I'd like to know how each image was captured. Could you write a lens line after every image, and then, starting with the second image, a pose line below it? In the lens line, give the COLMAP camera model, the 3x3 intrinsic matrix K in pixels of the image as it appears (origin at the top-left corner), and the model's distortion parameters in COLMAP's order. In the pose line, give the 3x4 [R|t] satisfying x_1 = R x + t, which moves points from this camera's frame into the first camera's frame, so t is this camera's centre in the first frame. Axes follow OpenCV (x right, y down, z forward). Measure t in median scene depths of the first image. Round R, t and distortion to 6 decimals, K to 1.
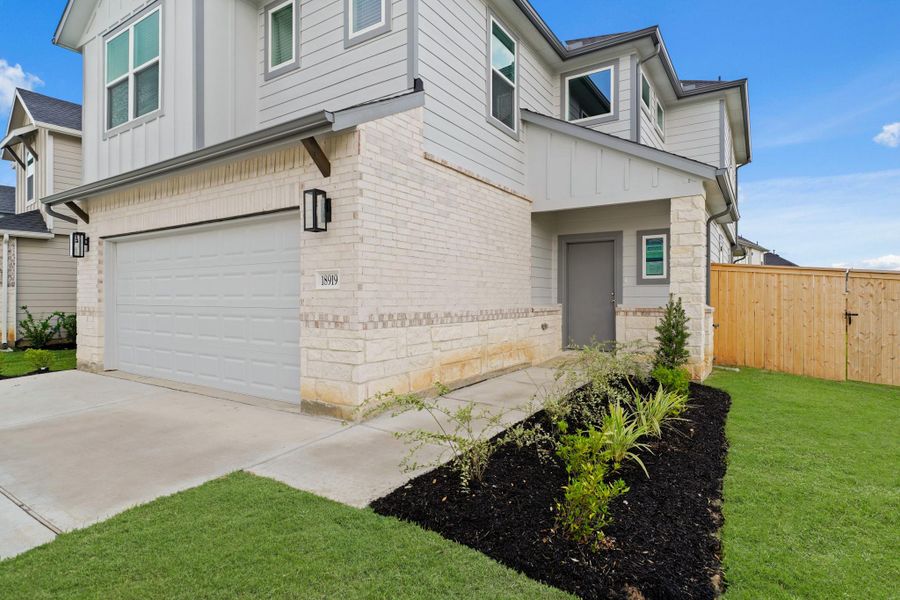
lens RADIAL K [[464.8, 0, 449.5], [0, 464.8, 311.5], [0, 0, 1]] dist [-0.007161, -0.001366]
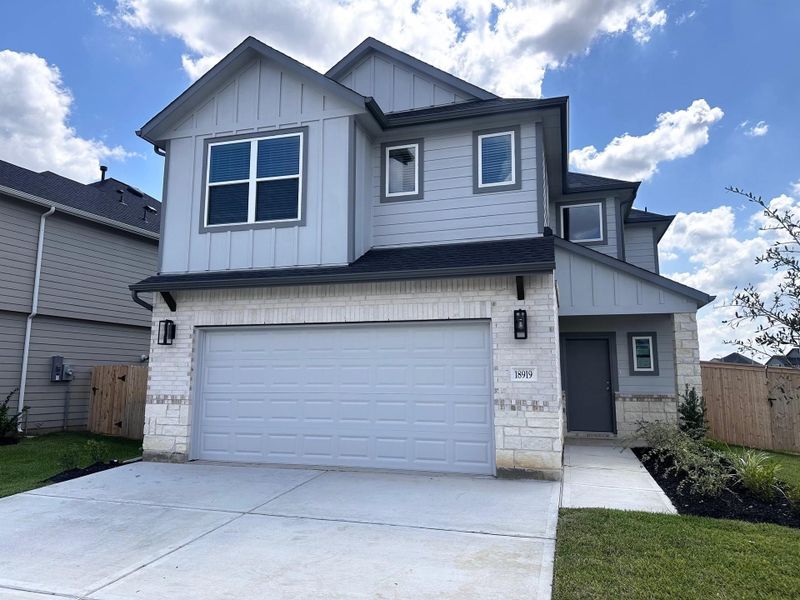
lens RADIAL K [[563.9, 0, 385.3], [0, 563.9, 314.4], [0, 0, 1]] dist [0.008883, -0.001798]
pose [[0.961370, 0.036495, 0.272828, -0.690145], [0.004238, 0.989092, -0.147239, -0.000522], [-0.275225, 0.142707, 0.950729, -0.298463]]
